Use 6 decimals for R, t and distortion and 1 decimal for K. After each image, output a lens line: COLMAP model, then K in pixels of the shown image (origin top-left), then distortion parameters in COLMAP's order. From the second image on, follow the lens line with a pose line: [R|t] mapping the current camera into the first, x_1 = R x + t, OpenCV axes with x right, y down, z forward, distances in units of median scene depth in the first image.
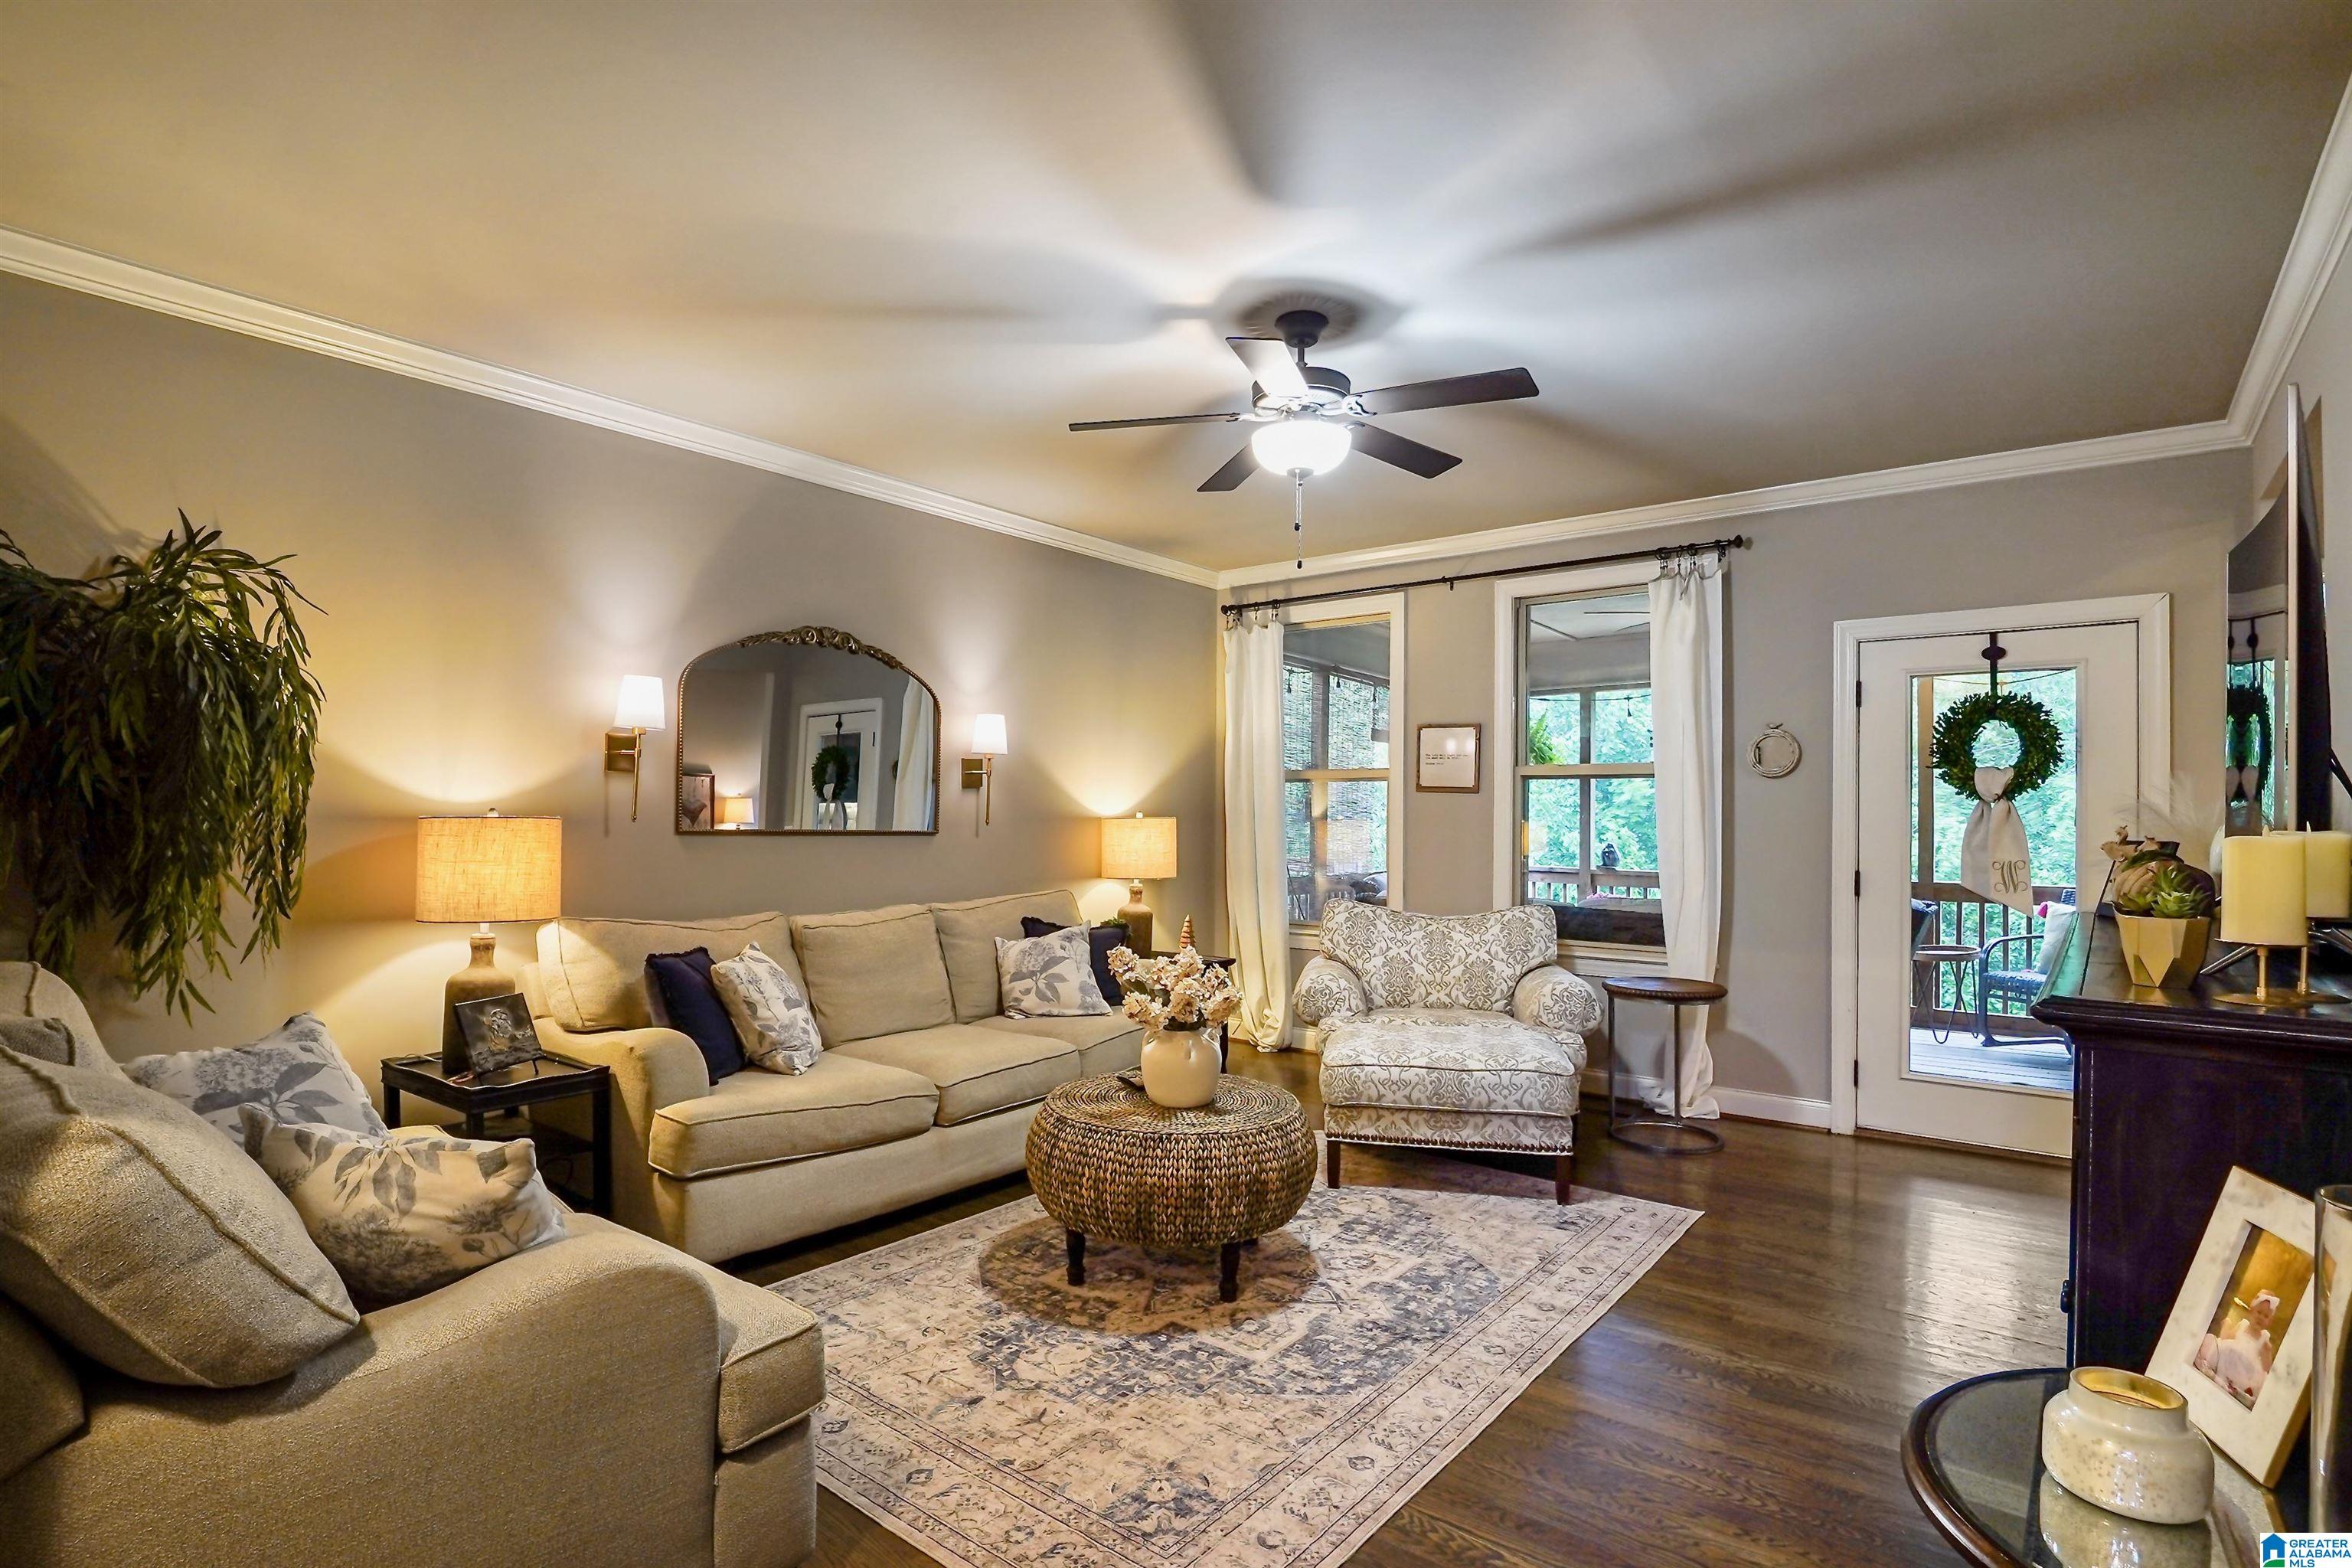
lens RADIAL K [[1153.8, 0, 1152.7], [0, 1153.8, 798.5], [0, 0, 1]] dist [-0.018825, -0.002775]
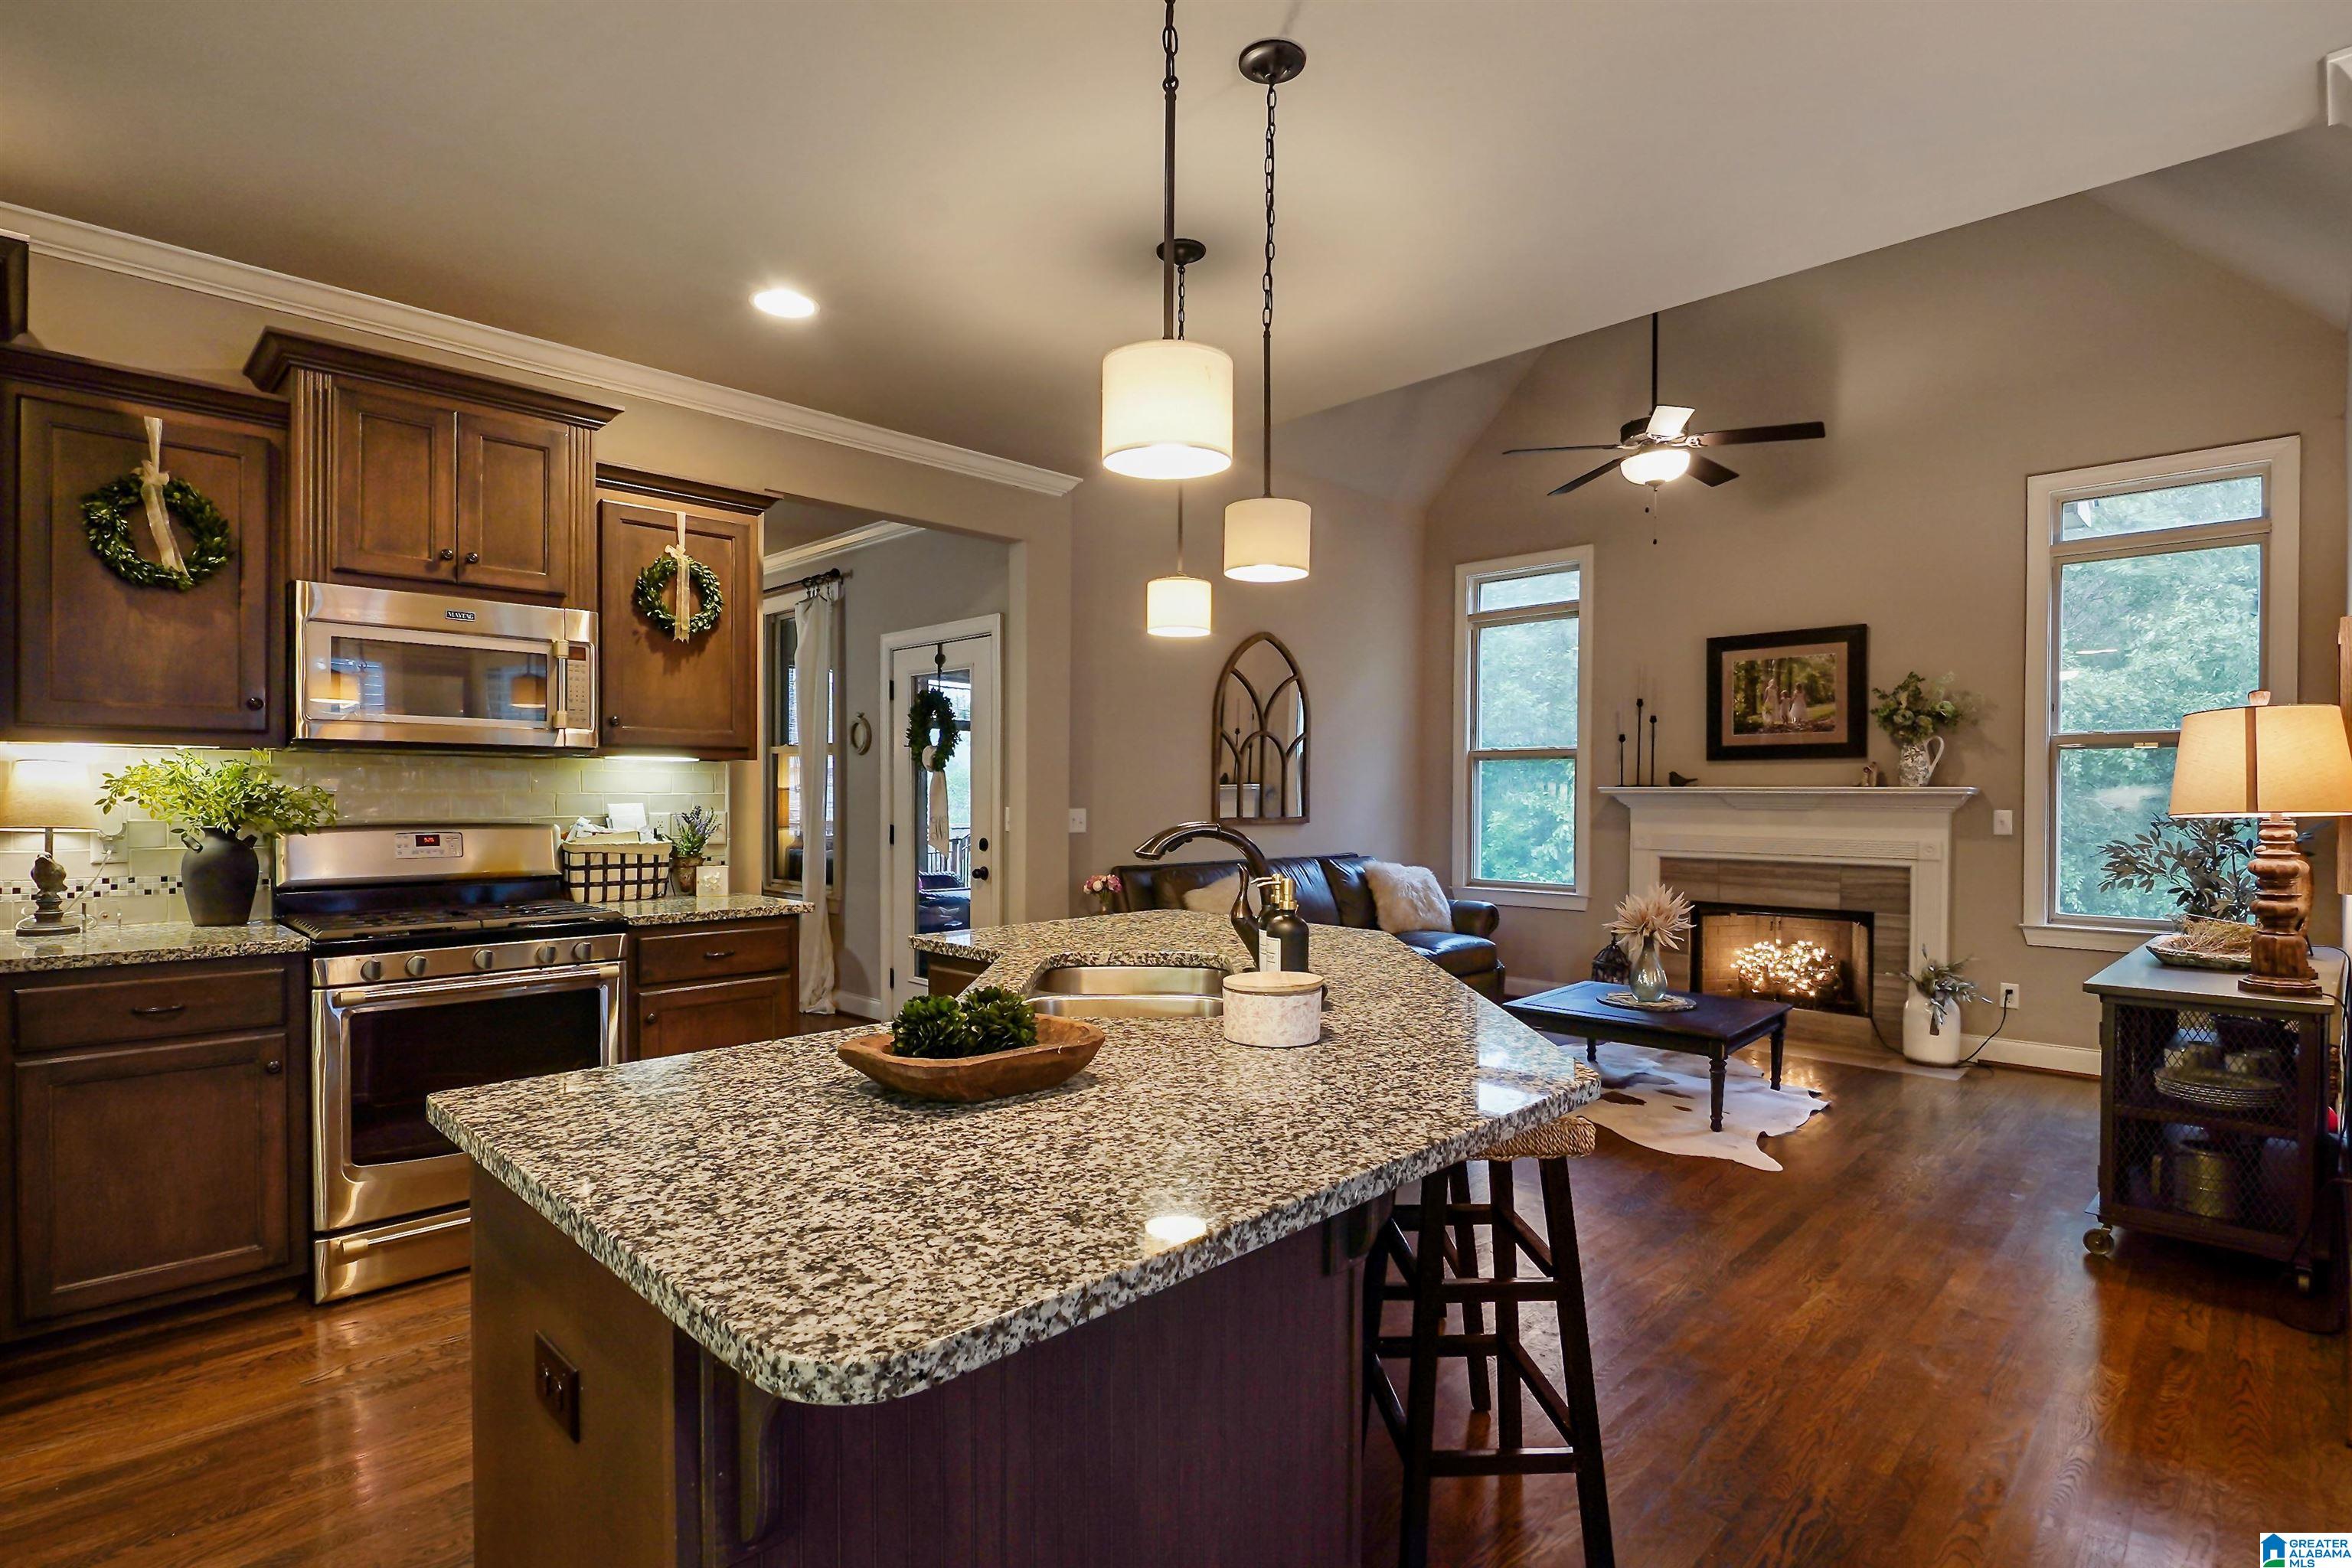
lens RADIAL K [[1153.8, 0, 1174.0], [0, 1153.8, 803.9], [0, 0, 1]] dist [-0.018825, -0.002775]
pose [[0.996157, -0.003020, -0.087533, 1.352781], [0.005010, 0.999734, 0.022528, 0.014057], [0.087442, -0.022880, 0.995907, -0.354161]]
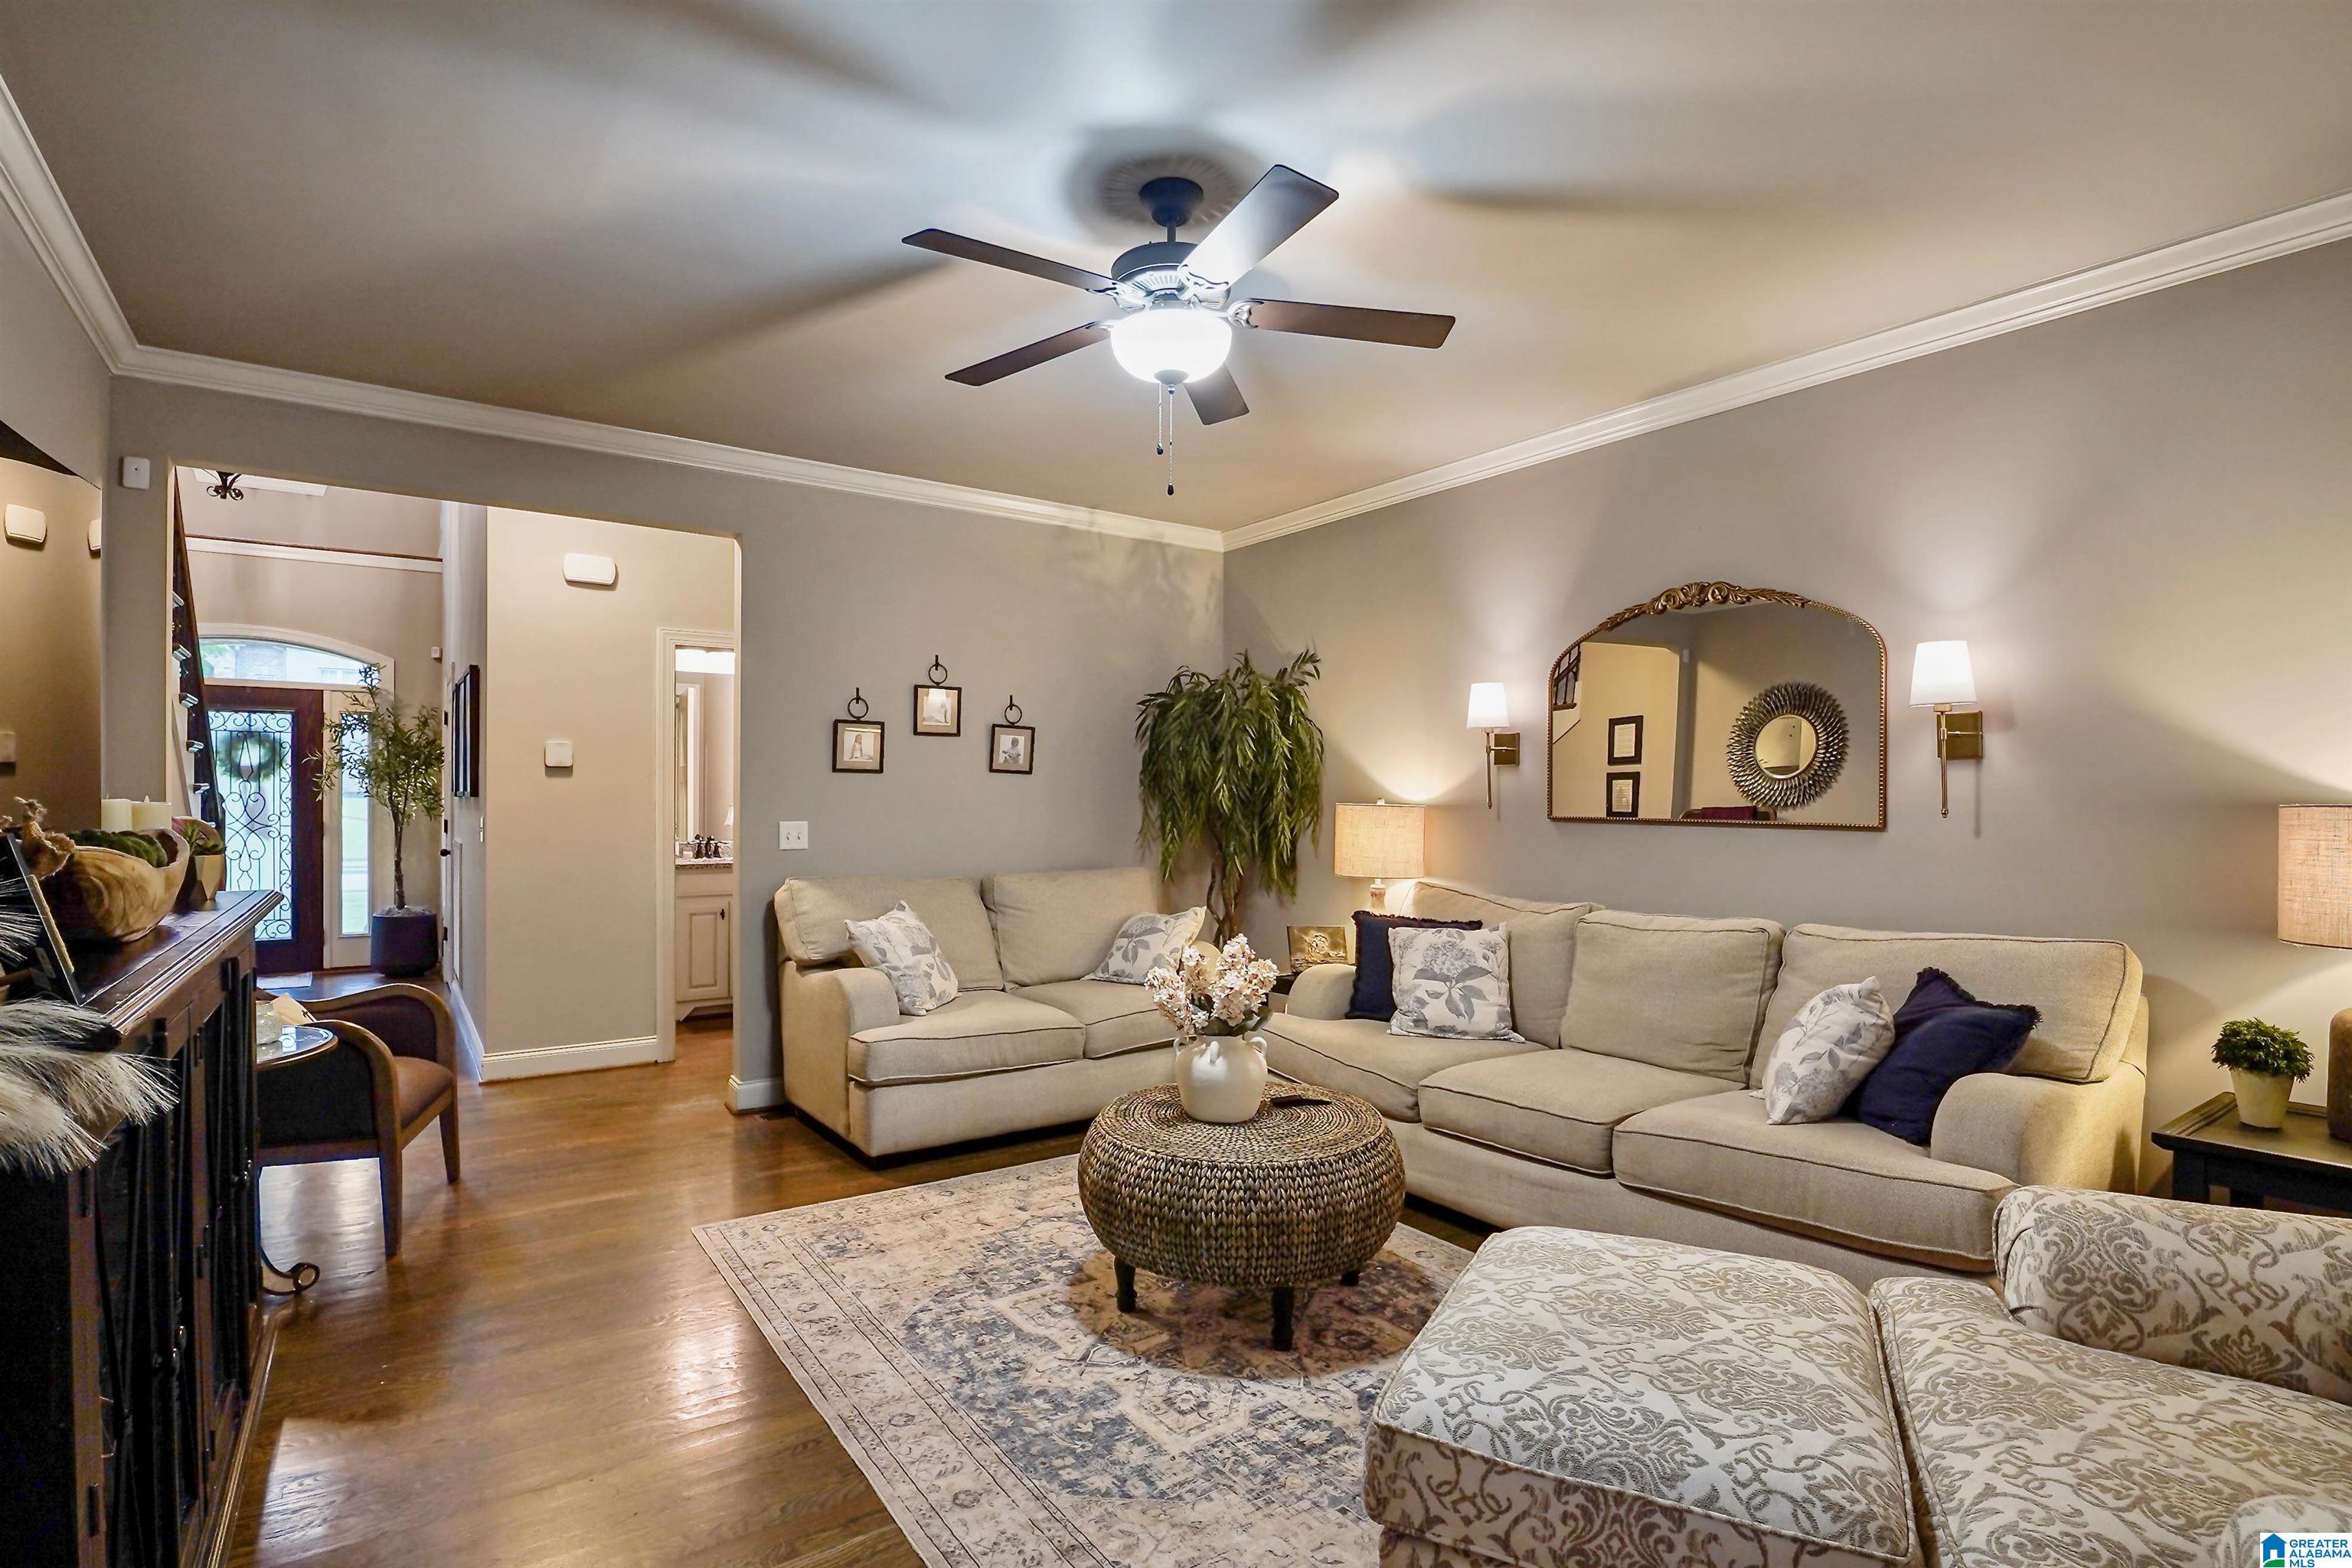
lens RADIAL K [[1153.8, 0, 1172.0], [0, 1153.8, 794.7], [0, 0, 1]] dist [-0.018825, -0.002775]
pose [[-0.271753, -0.013433, -0.962273, 0.826432], [0.008940, 0.999824, -0.016482, 0.025036], [0.962325, -0.013082, -0.271585, 1.105998]]
